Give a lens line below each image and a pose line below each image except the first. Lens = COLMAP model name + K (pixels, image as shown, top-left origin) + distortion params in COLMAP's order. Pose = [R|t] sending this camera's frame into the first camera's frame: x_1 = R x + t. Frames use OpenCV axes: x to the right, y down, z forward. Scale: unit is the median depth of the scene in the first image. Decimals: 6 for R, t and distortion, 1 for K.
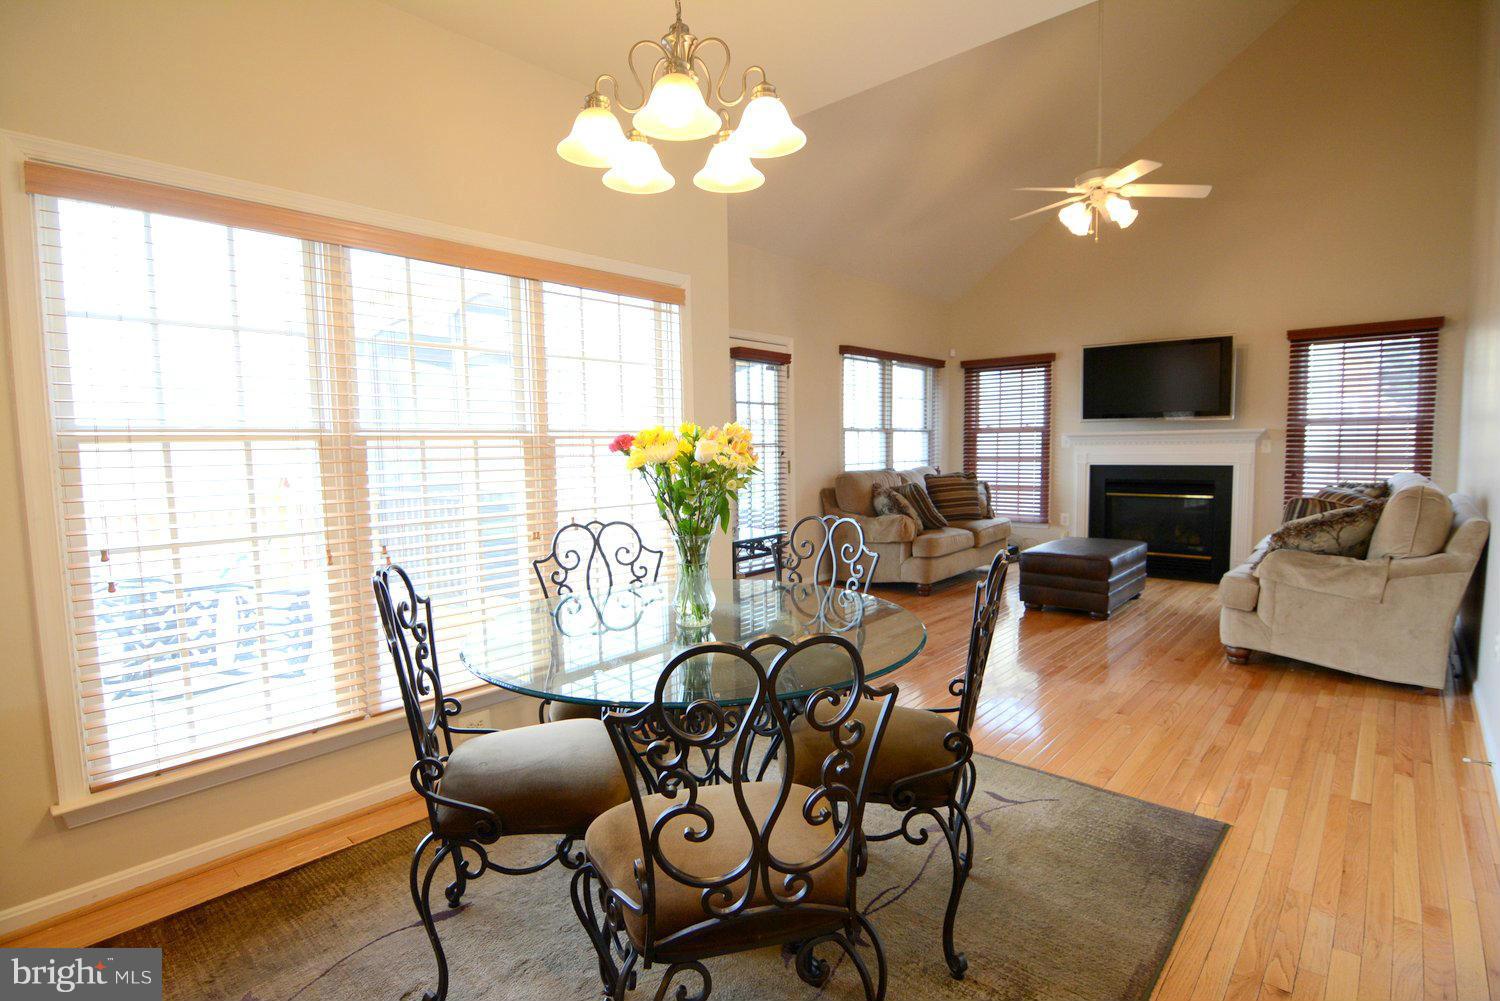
lens RADIAL K [[732.0, 0, 745.7], [0, 732.0, 501.6], [0, 0, 1]] dist [-0.001713, -0.000696]
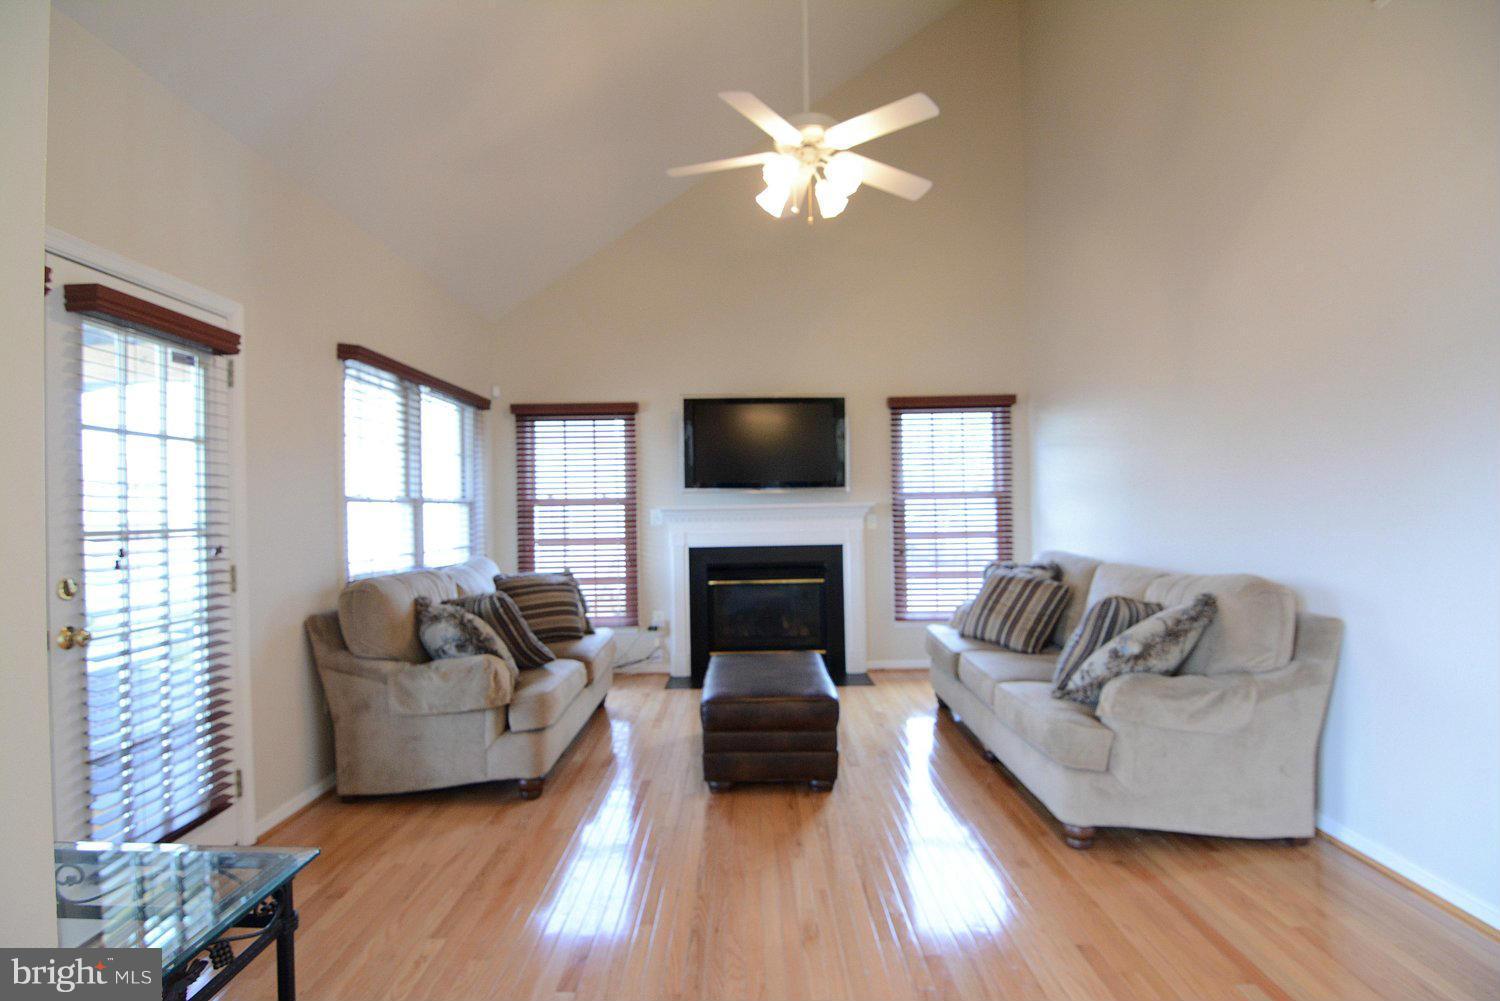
lens RADIAL K [[732.0, 0, 745.7], [0, 732.0, 501.6], [0, 0, 1]] dist [-0.001713, -0.000696]
pose [[0.741375, 0.007581, 0.671048, -0.009469], [0.057966, 0.995476, -0.075287, -0.039744], [-0.668583, 0.094714, 0.737581, 0.415464]]
